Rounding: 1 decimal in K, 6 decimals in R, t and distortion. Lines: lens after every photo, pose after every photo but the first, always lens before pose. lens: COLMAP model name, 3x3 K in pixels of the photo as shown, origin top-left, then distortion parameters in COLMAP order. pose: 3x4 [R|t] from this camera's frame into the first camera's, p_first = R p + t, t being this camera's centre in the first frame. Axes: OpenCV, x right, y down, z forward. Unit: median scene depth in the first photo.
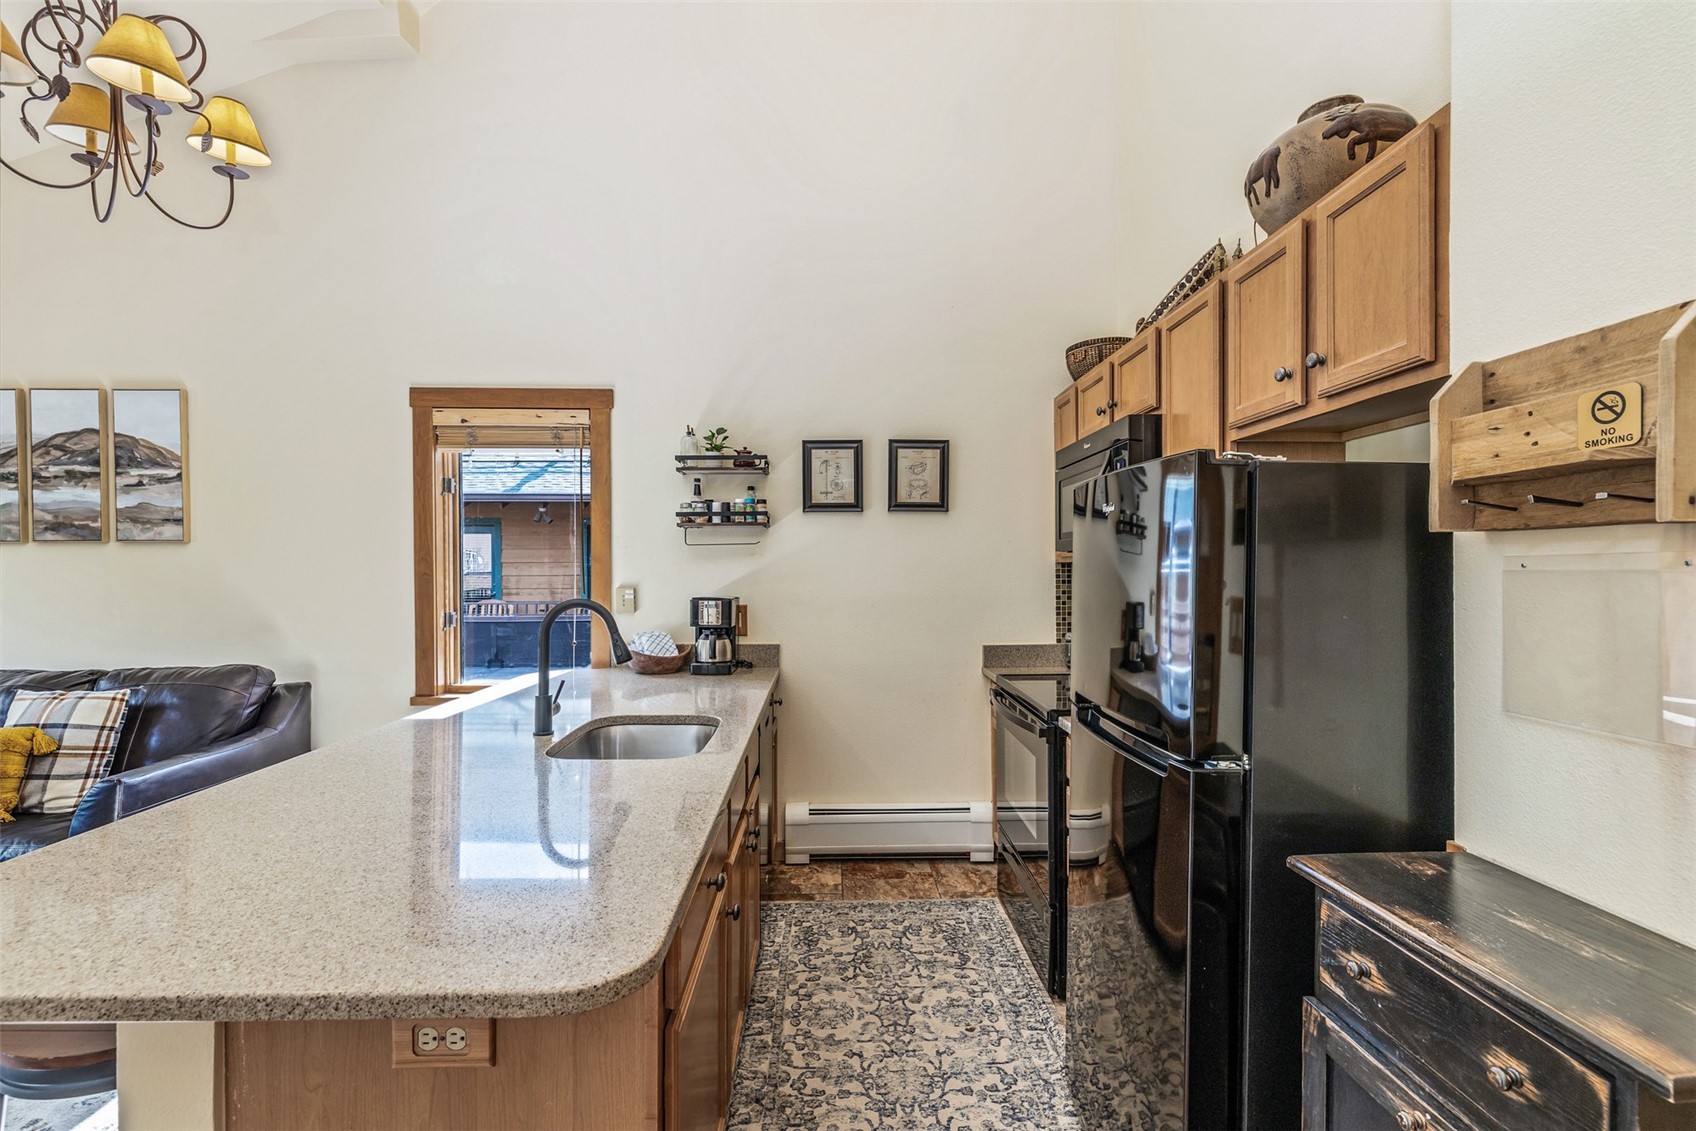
lens RADIAL K [[743.1, 0, 841.7], [0, 743.1, 569.3], [0, 0, 1]] dist [-0.001974, 0.000173]
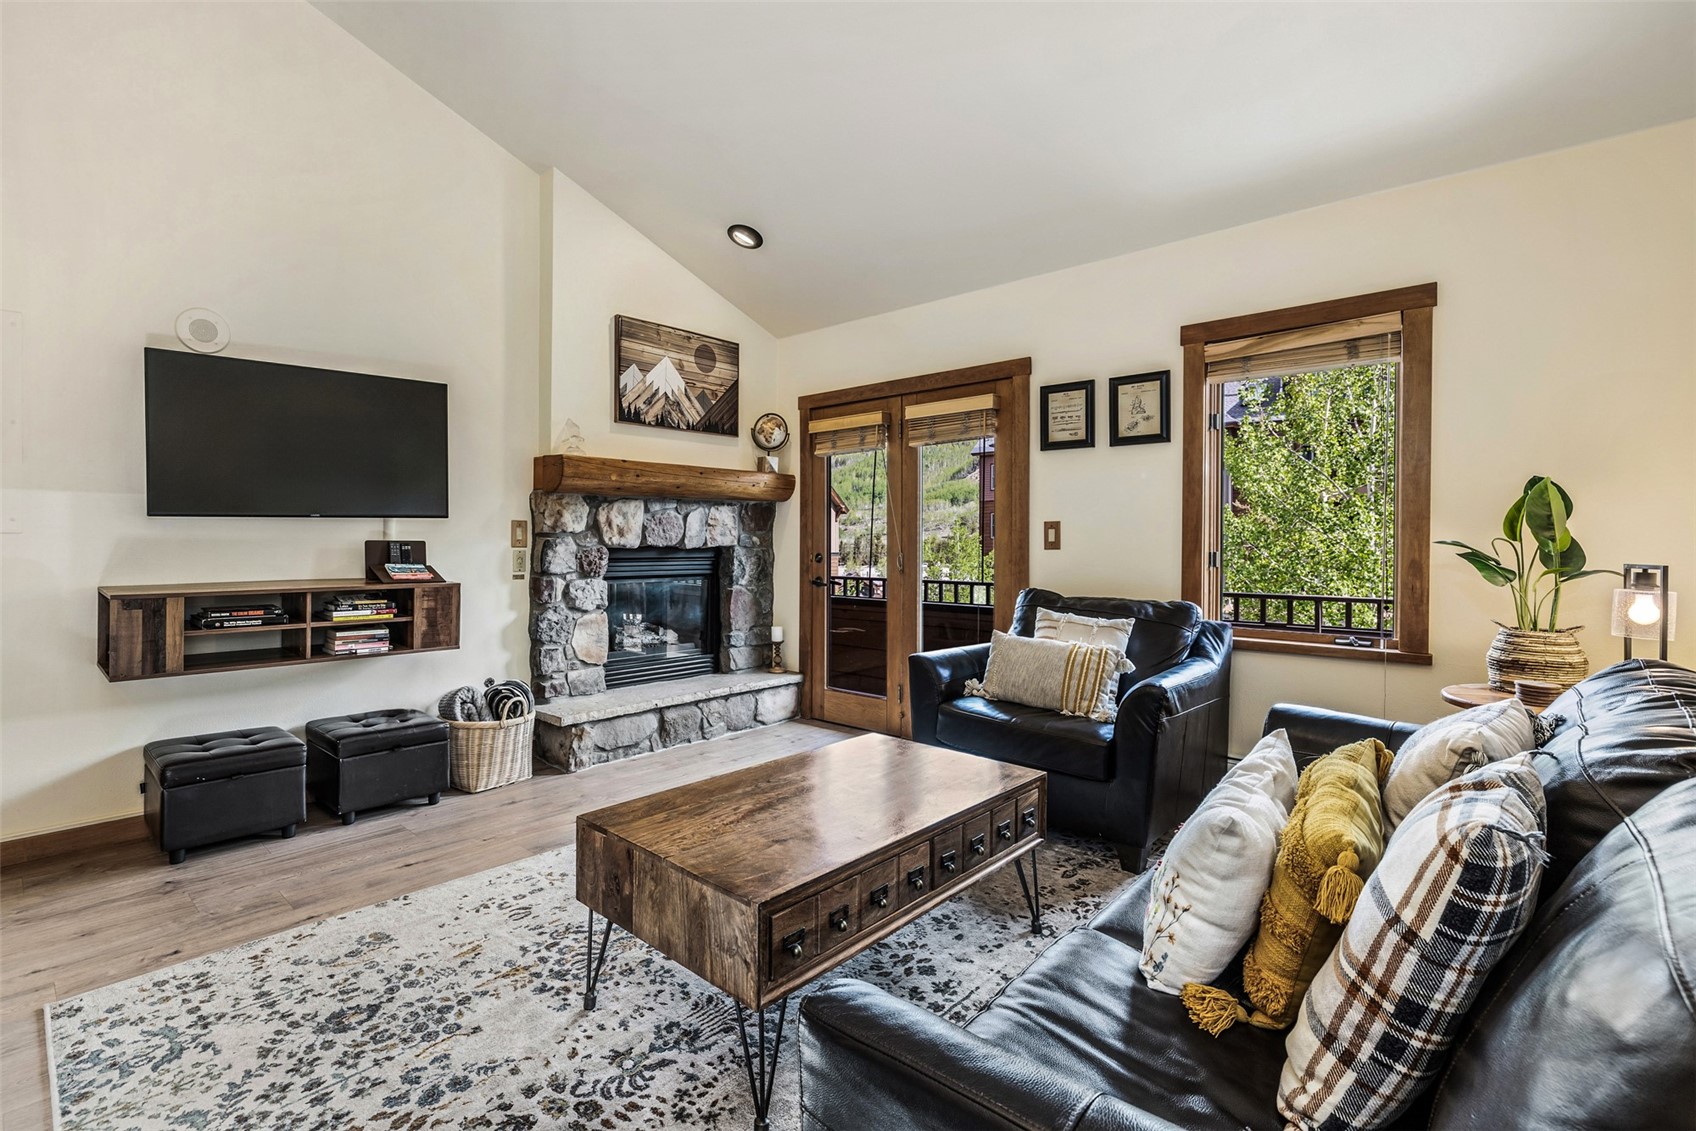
lens RADIAL K [[781.1, 0, 805.0], [0, 781.1, 539.5], [0, 0, 1]] dist [-0.000987, 0.000555]
pose [[-0.700400, 0.003119, -0.713744, -0.511040], [-0.003523, 0.999963, 0.007827, 0.049451], [0.713742, 0.007997, -0.700363, 0.888286]]
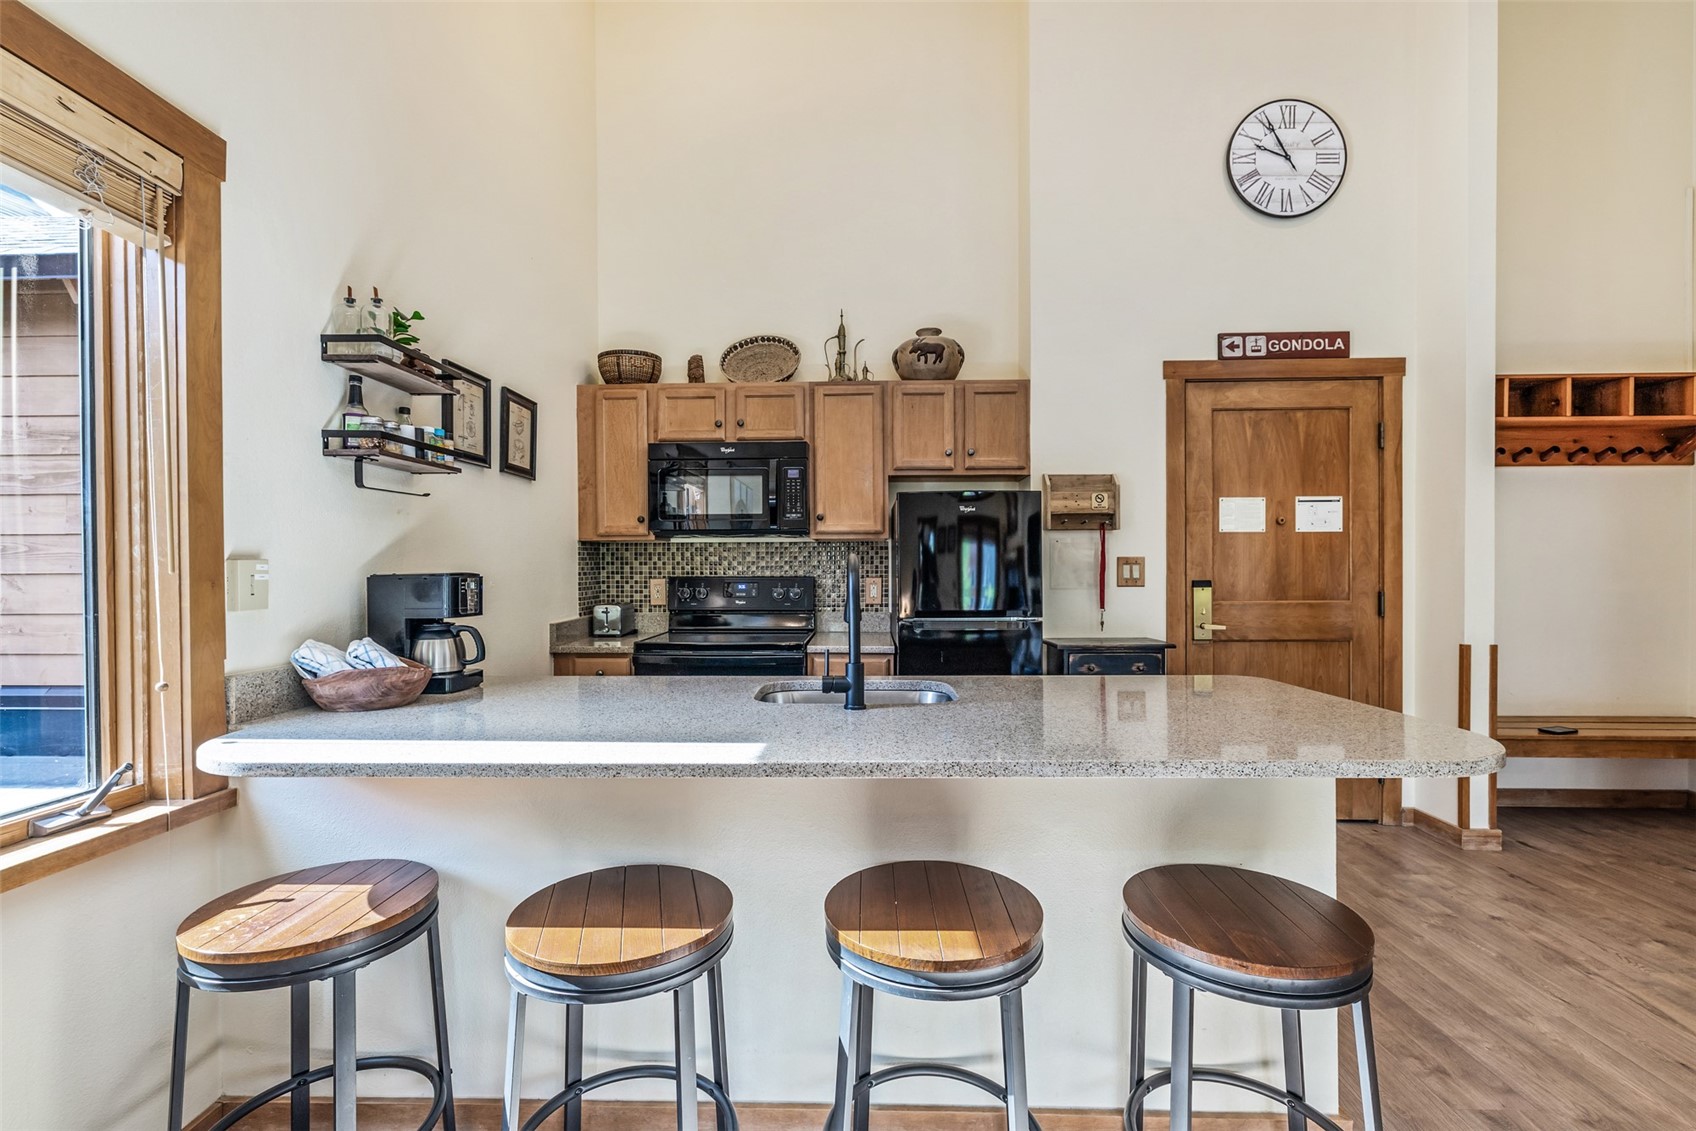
lens RADIAL K [[744.6, 0, 844.4], [0, 744.6, 569.8], [0, 0, 1]] dist [-0.000682, 0.000891]
pose [[0.047813, -0.002264, 0.998854, -0.786639], [0.008080, 0.999966, 0.001880, 0.035147], [-0.998824, 0.007981, 0.047830, 0.597245]]
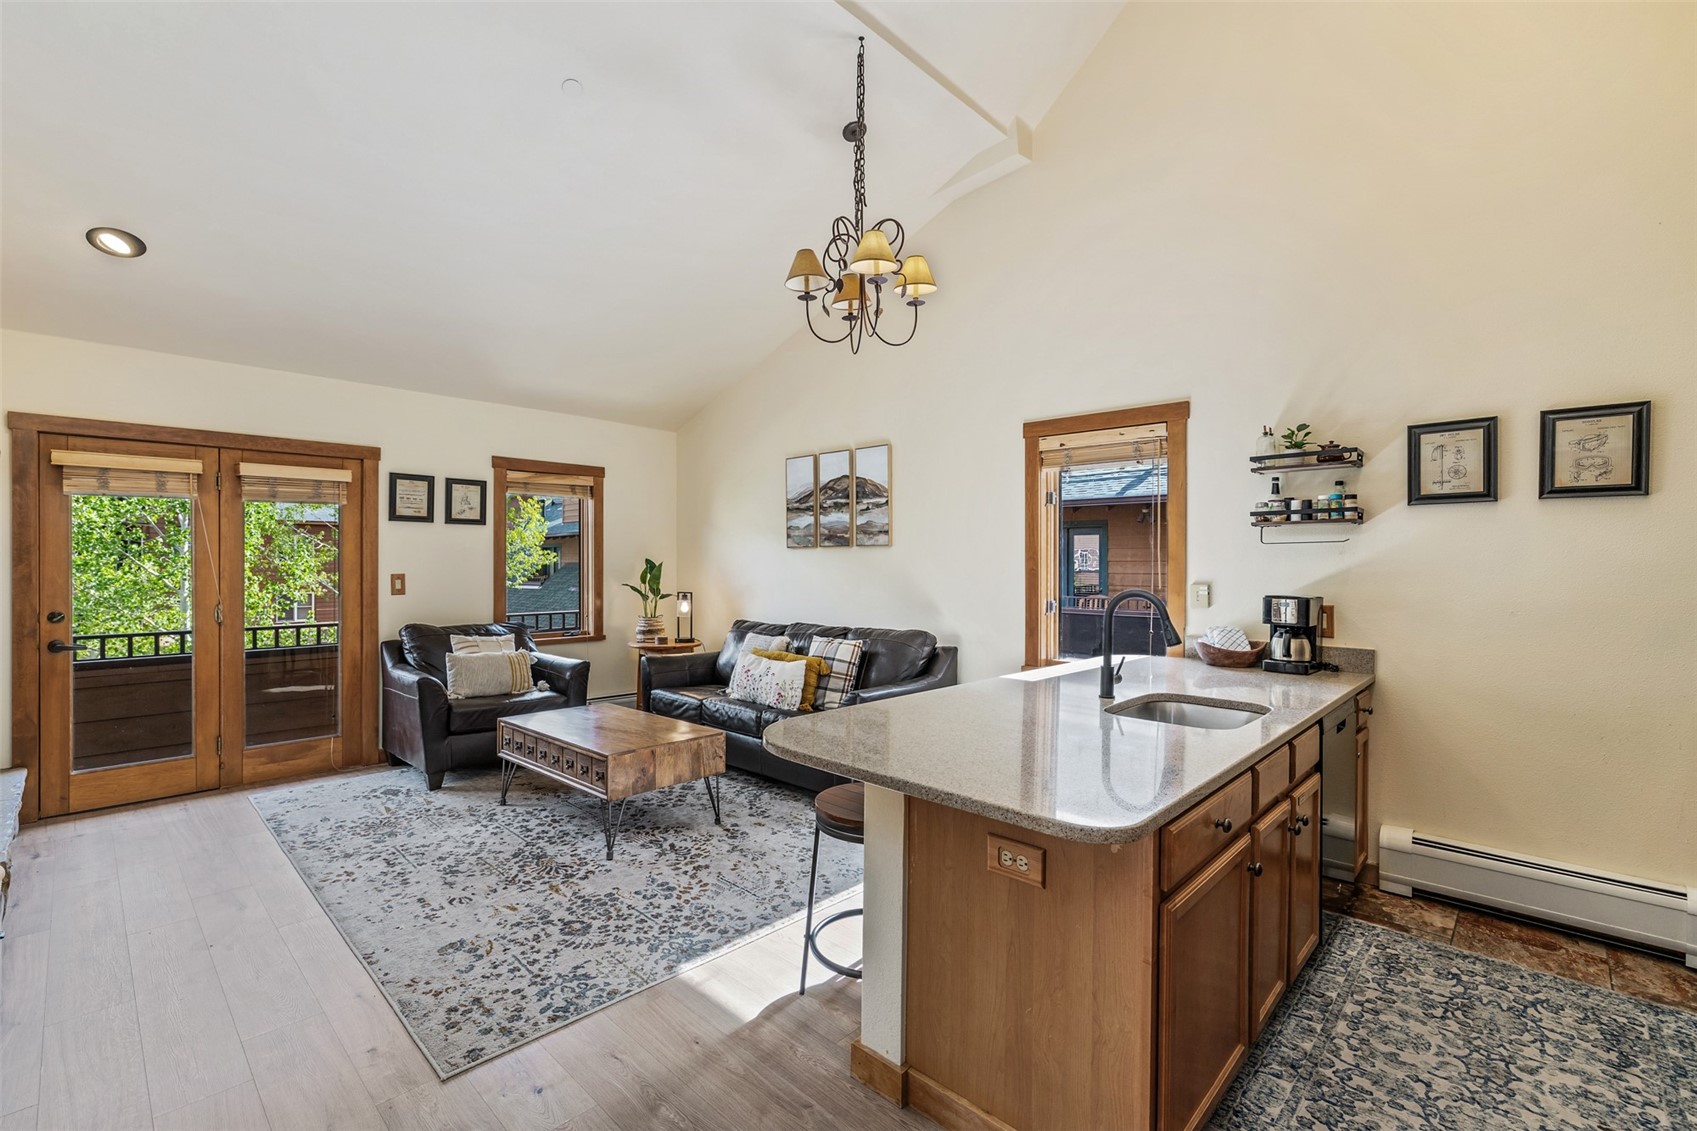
lens RADIAL K [[736.5, 0, 844.0], [0, 736.5, 566.0], [0, 0, 1]] dist [0.001833, 0.000498]
pose [[0.709576, 0.007861, -0.704585, 0.096113], [-0.009817, 0.999951, 0.001269, 0.002134], [0.704560, 0.006016, 0.709619, -0.117827]]
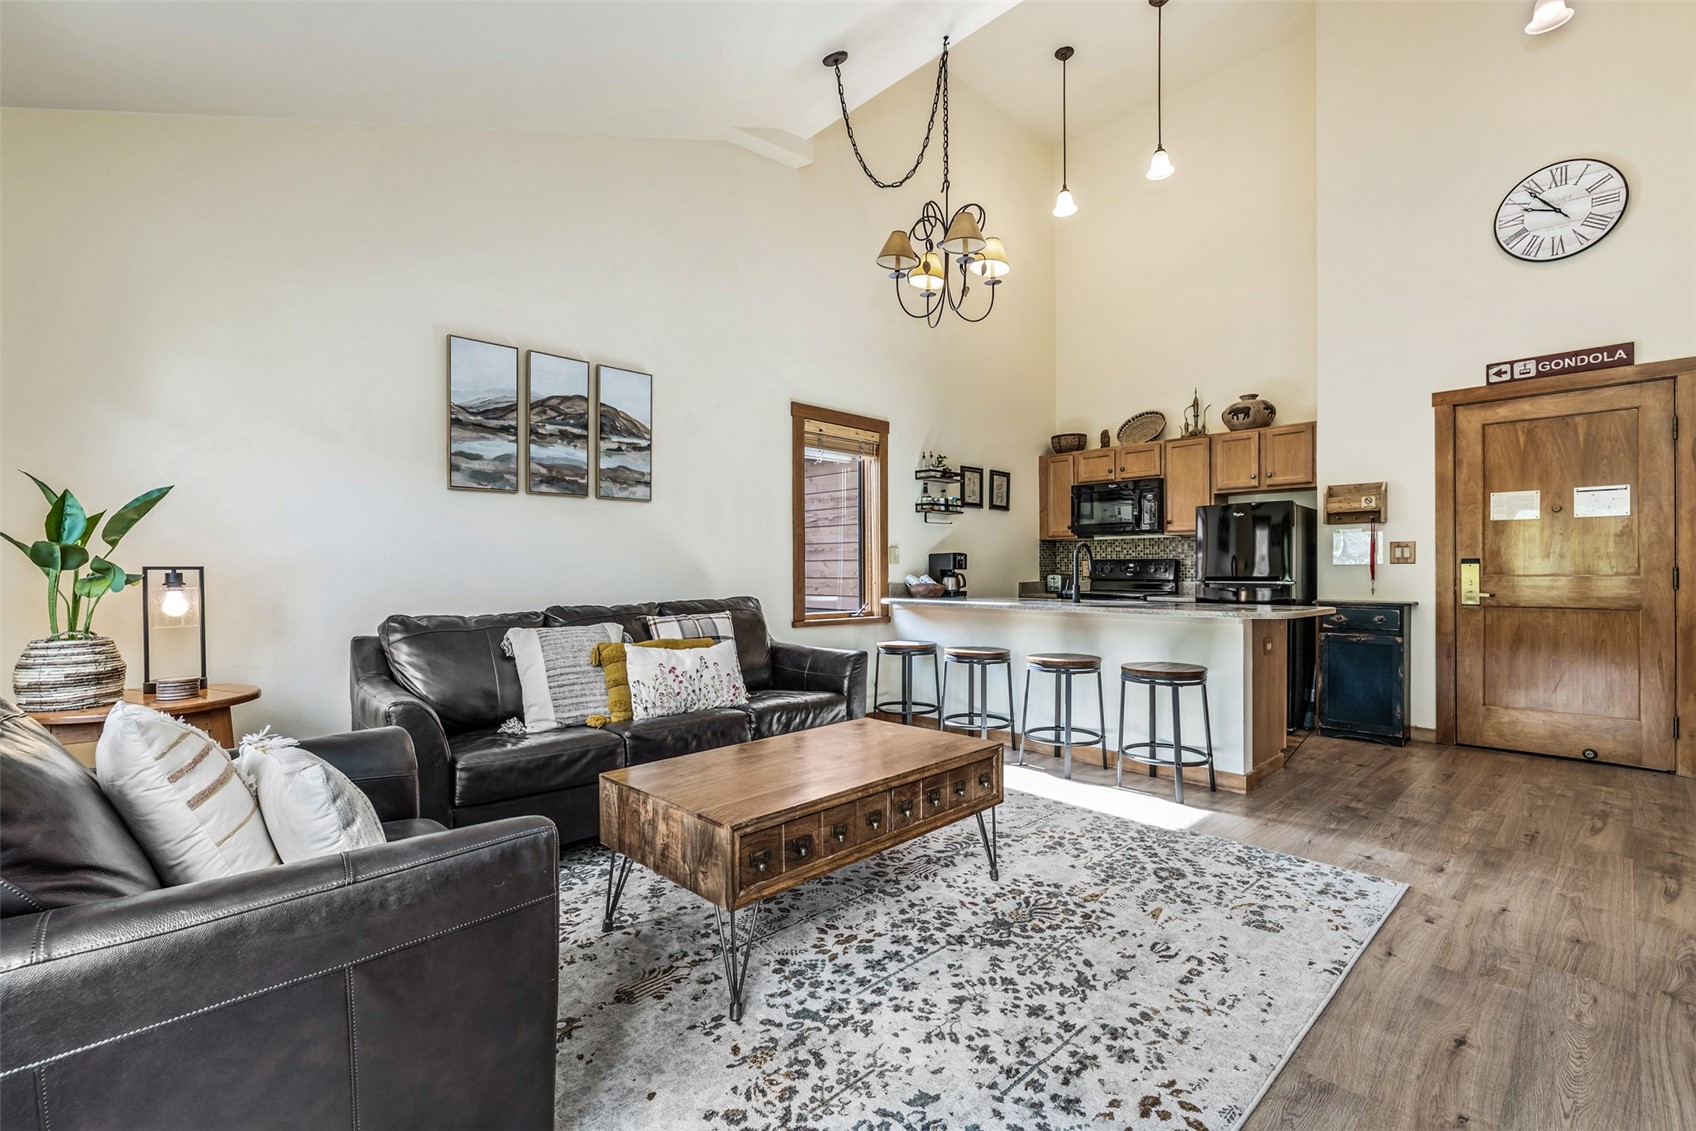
lens RADIAL K [[738.3, 0, 843.2], [0, 738.3, 569.9], [0, 0, 1]] dist [-0.001510, 0.001010]
pose [[0.739056, 0.001344, 0.673642, -1.477985], [0.002335, 0.999987, -0.004557, 0.081668], [-0.673640, 0.004941, 0.739043, -0.099098]]
